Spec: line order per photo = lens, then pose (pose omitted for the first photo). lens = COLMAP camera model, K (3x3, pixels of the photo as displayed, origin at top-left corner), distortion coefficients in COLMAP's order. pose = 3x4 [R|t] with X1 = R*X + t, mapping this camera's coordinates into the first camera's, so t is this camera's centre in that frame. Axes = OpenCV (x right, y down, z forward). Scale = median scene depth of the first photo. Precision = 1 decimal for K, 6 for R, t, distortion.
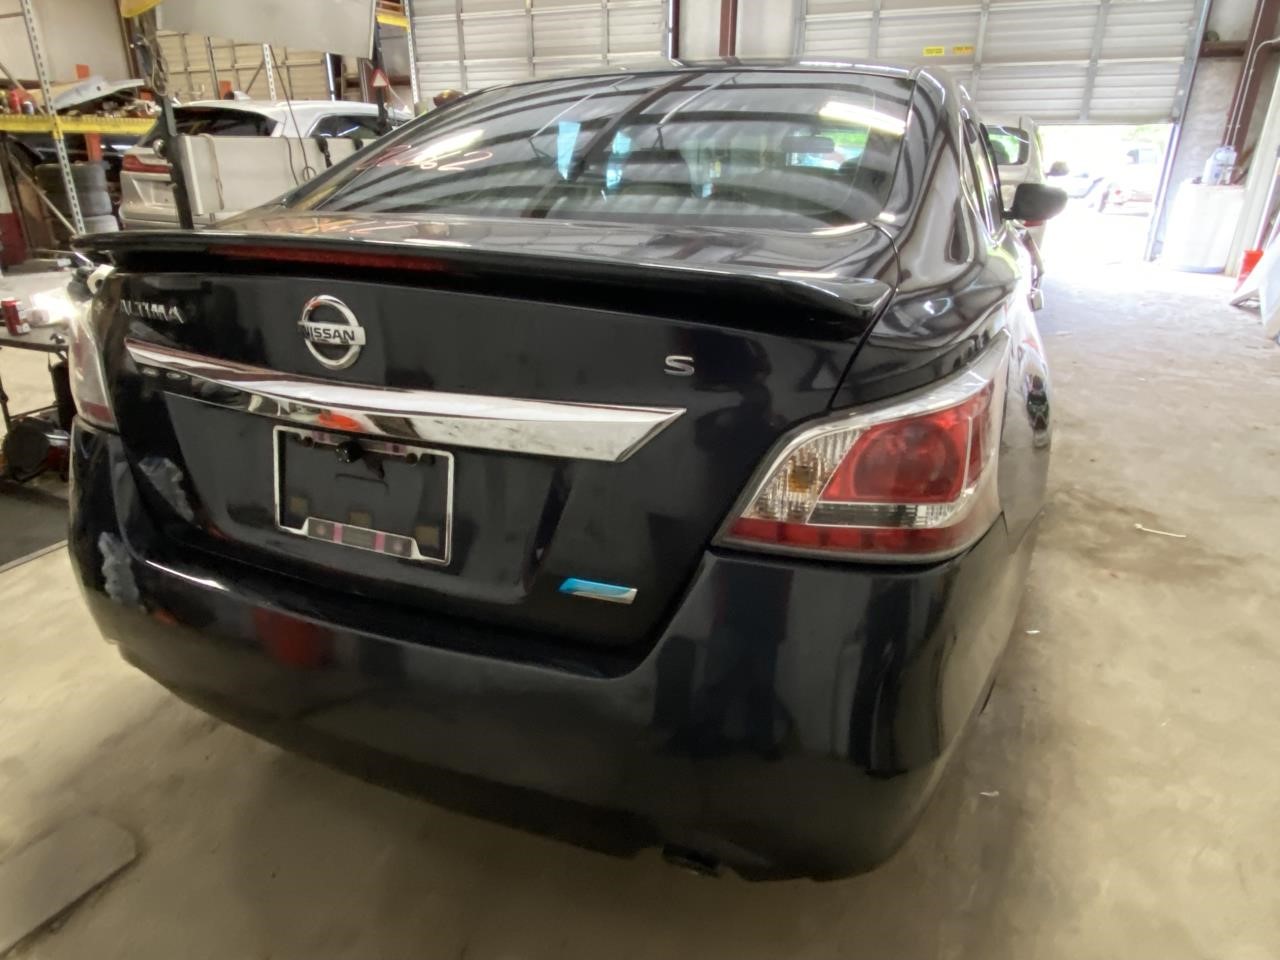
lens RADIAL K [[815.2, 0, 629.0], [0, 815.2, 476.0], [0, 0, 1]] dist [0.032375, -0.029672]
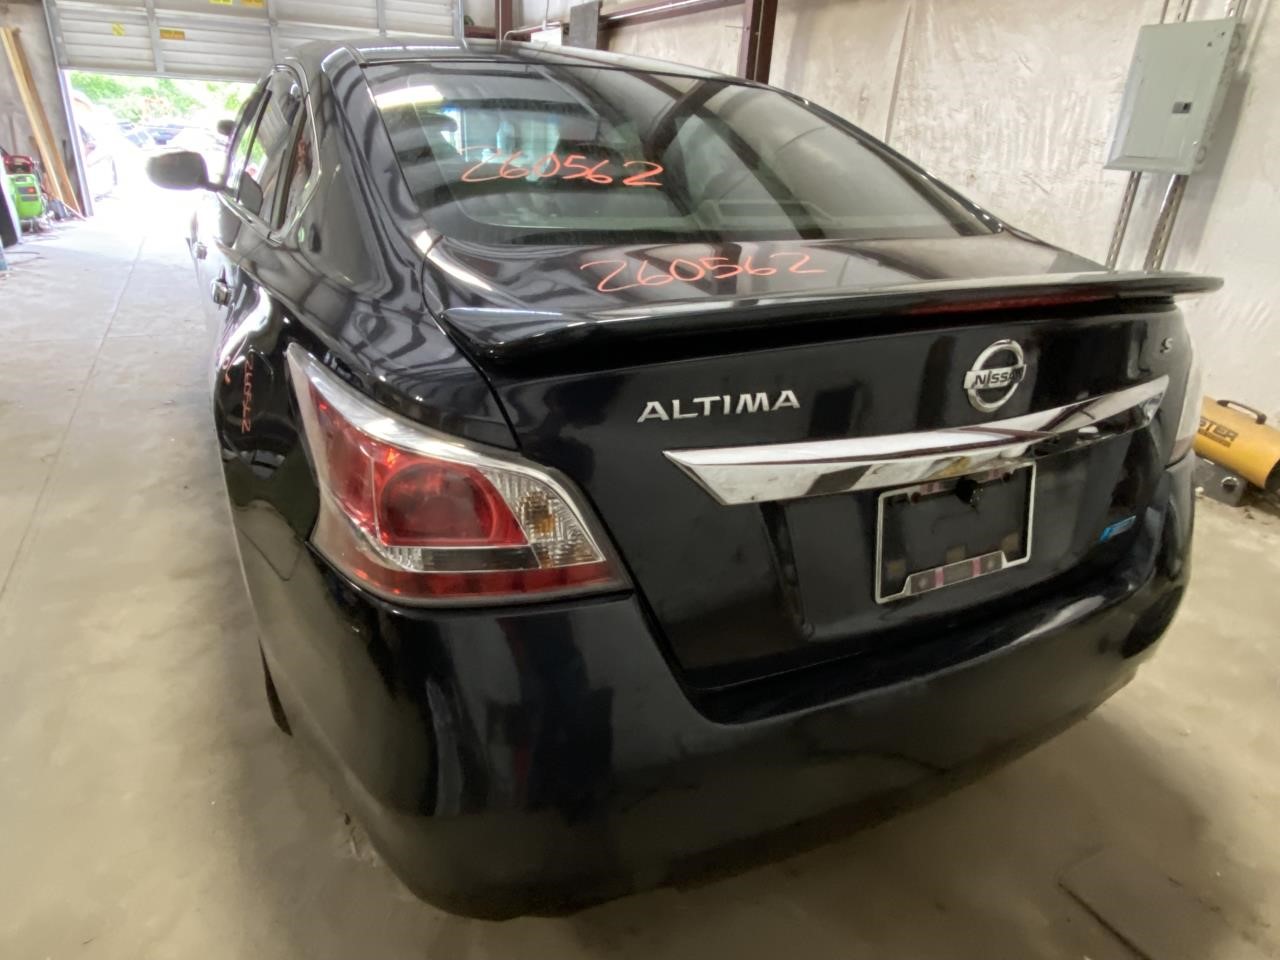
lens RADIAL K [[815.2, 0, 629.0], [0, 815.2, 476.0], [0, 0, 1]] dist [0.032375, -0.029672]
pose [[0.627984, -0.282454, 0.725159, -0.184997], [0.244100, 0.956277, 0.161086, -0.043343], [-0.738952, 0.075852, 0.669474, 0.087960]]
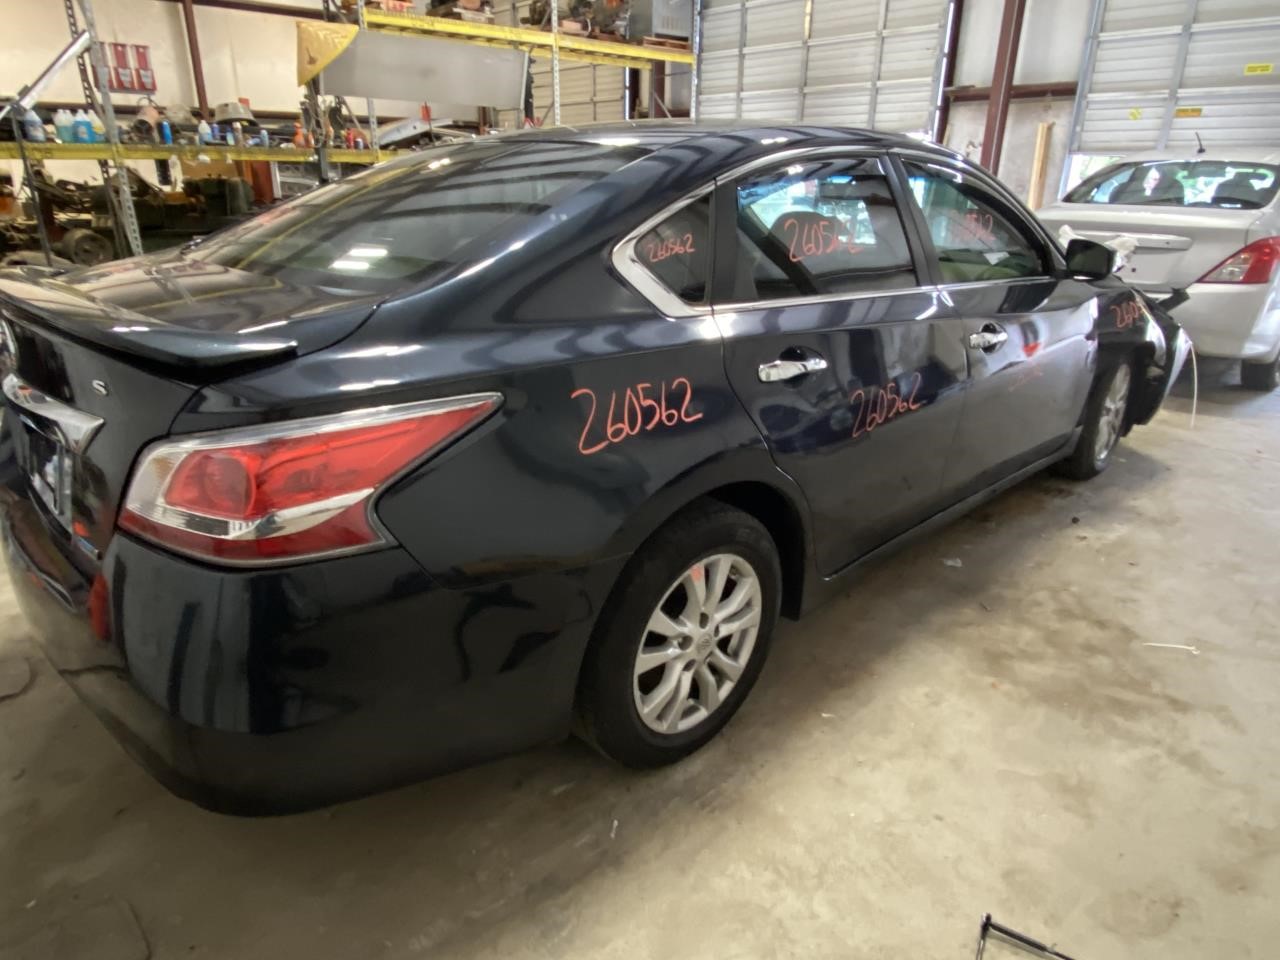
lens RADIAL K [[815.2, 0, 629.0], [0, 815.2, 476.0], [0, 0, 1]] dist [0.032375, -0.029672]
pose [[0.920622, 0.141707, -0.363832, 0.157506], [-0.149916, 0.988682, 0.005736, -0.014696], [0.360528, 0.049263, 0.931447, 0.007303]]
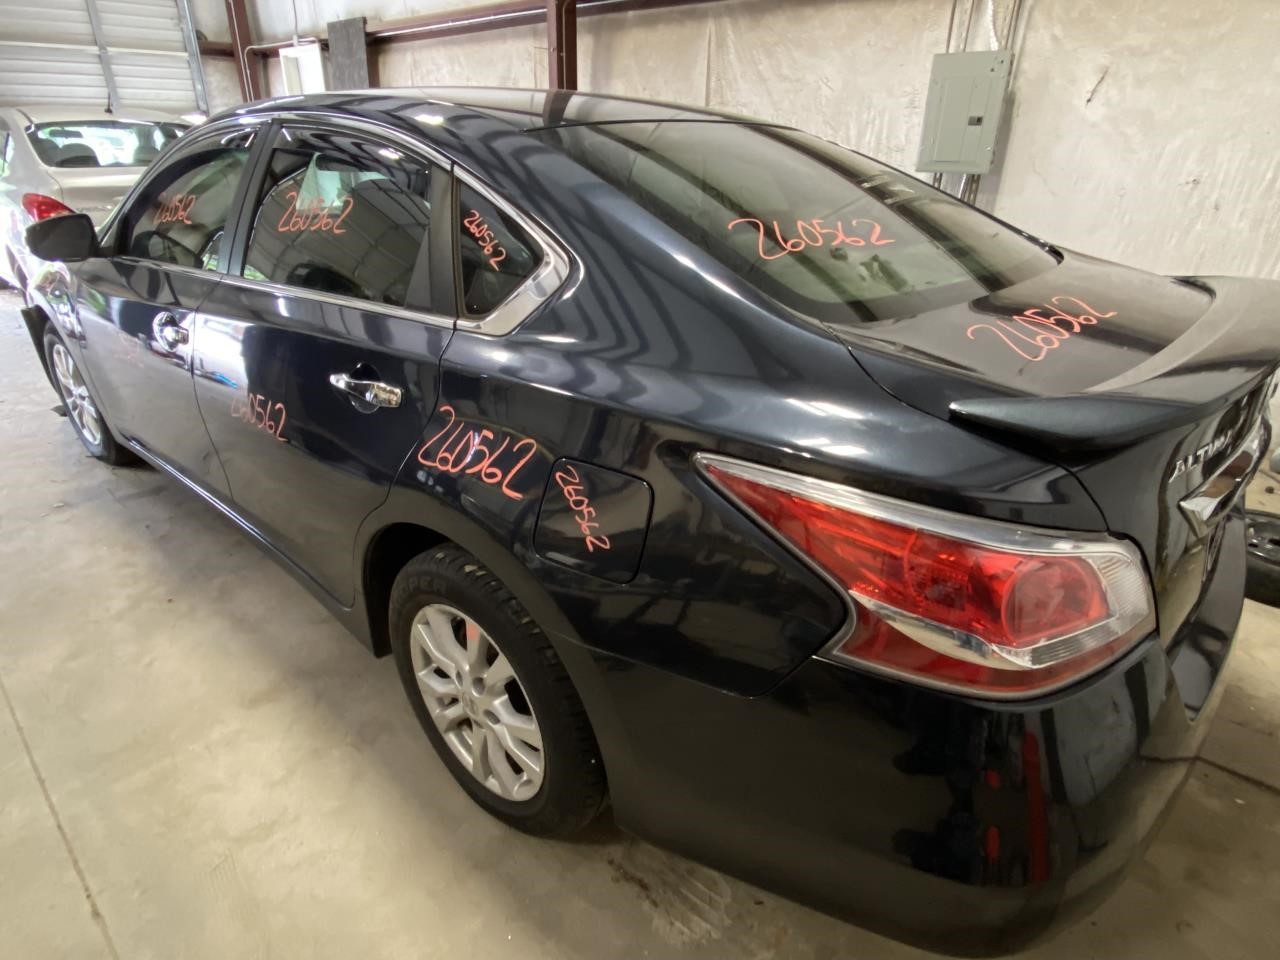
lens RADIAL K [[745.3, 0, 640.0], [0, 745.3, 480.0], [0, 0, 1]] dist [0.017233, -0.018402]
pose [[0.302327, -0.397393, 0.866416, -0.222176], [0.339895, 0.894144, 0.291508, -0.090831], [-0.890544, 0.206360, 0.405396, 0.184771]]
